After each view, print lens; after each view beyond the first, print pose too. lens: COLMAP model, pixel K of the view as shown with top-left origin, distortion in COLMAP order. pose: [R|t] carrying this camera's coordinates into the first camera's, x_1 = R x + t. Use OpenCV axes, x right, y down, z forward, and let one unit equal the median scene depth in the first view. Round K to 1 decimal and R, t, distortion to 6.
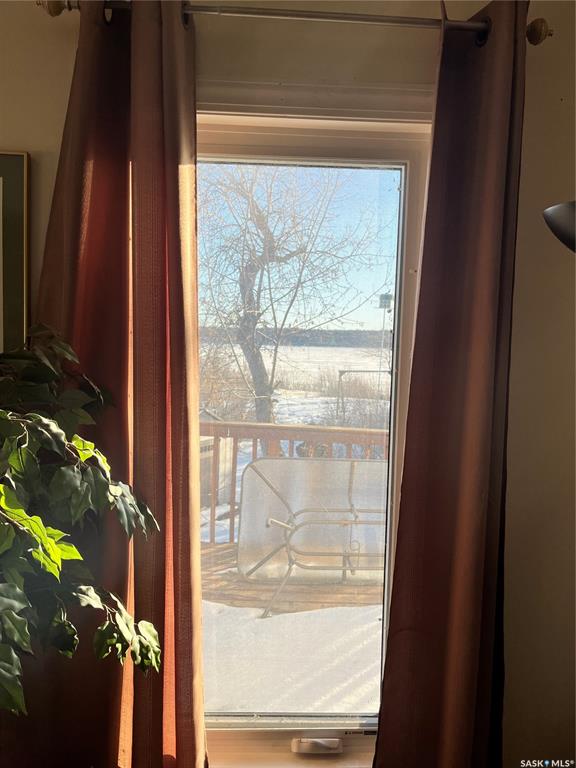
lens RADIAL K [[581.2, 0, 288.0], [0, 581.2, 384.0], [0, 0, 1]] dist [0.060276, -0.090365]
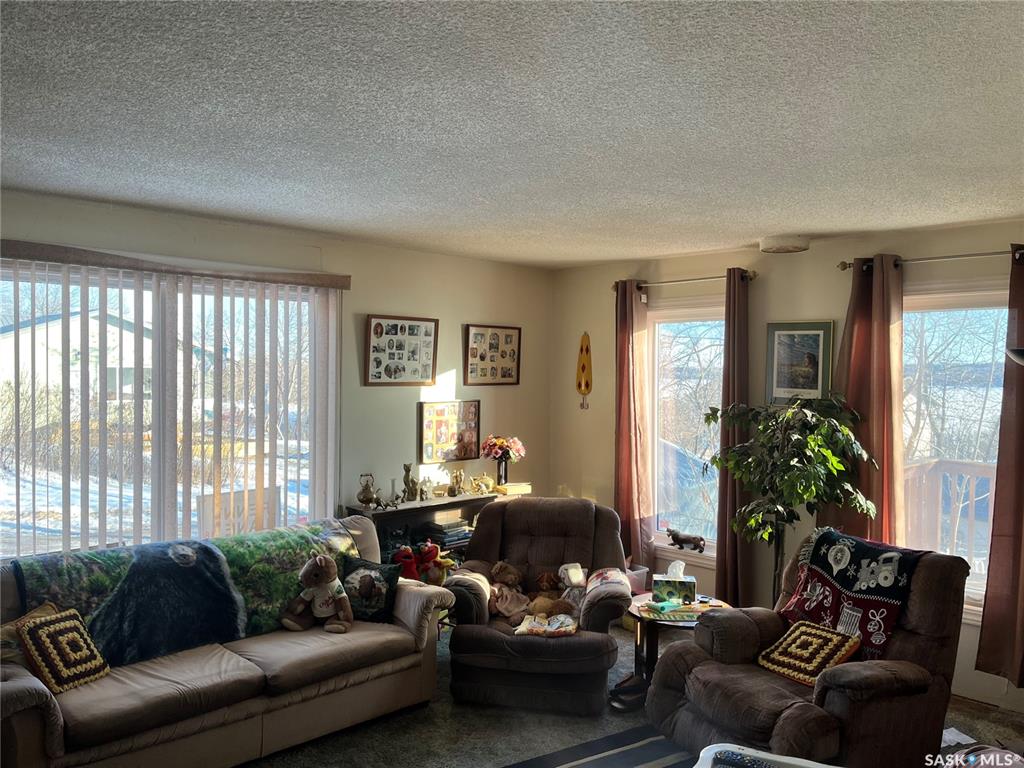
lens RADIAL K [[775.3, 0, 512.0], [0, 775.3, 384.0], [0, 0, 1]] dist [0.100485, -0.135657]
pose [[0.664937, -0.009594, -0.746838, 1.211429], [-0.052951, 0.996796, -0.059948, 0.163281], [0.745020, 0.079407, 0.662299, -2.345135]]
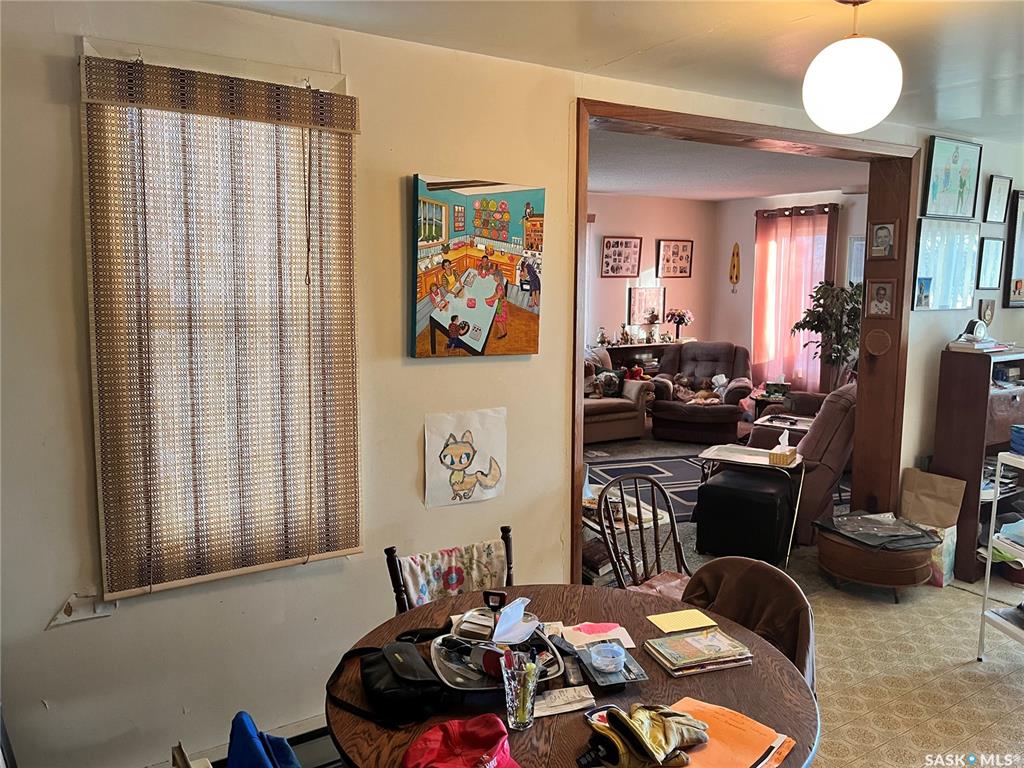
lens RADIAL K [[775.0, 0, 512.0], [0, 775.0, 384.0], [0, 0, 1]] dist [0.060276, -0.090365]
pose [[0.493118, 0.090891, -0.865202, 3.529725], [-0.060357, 0.995705, 0.070201, 0.494311], [0.867866, 0.017604, 0.496486, -4.467016]]
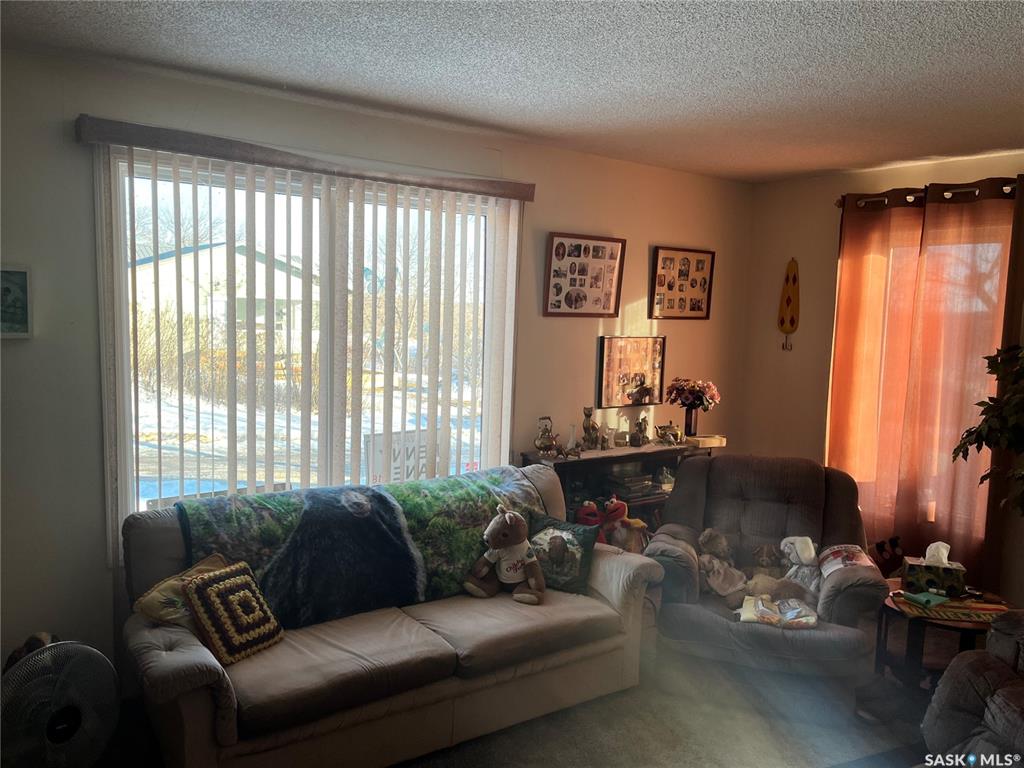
lens RADIAL K [[775.0, 0, 512.0], [0, 775.0, 384.0], [0, 0, 1]] dist [0.060276, -0.090365]
pose [[0.548403, 0.068377, -0.833414, 0.508051], [-0.082333, 0.996224, 0.027558, 0.191765], [0.832151, 0.053505, 0.551962, -2.256653]]
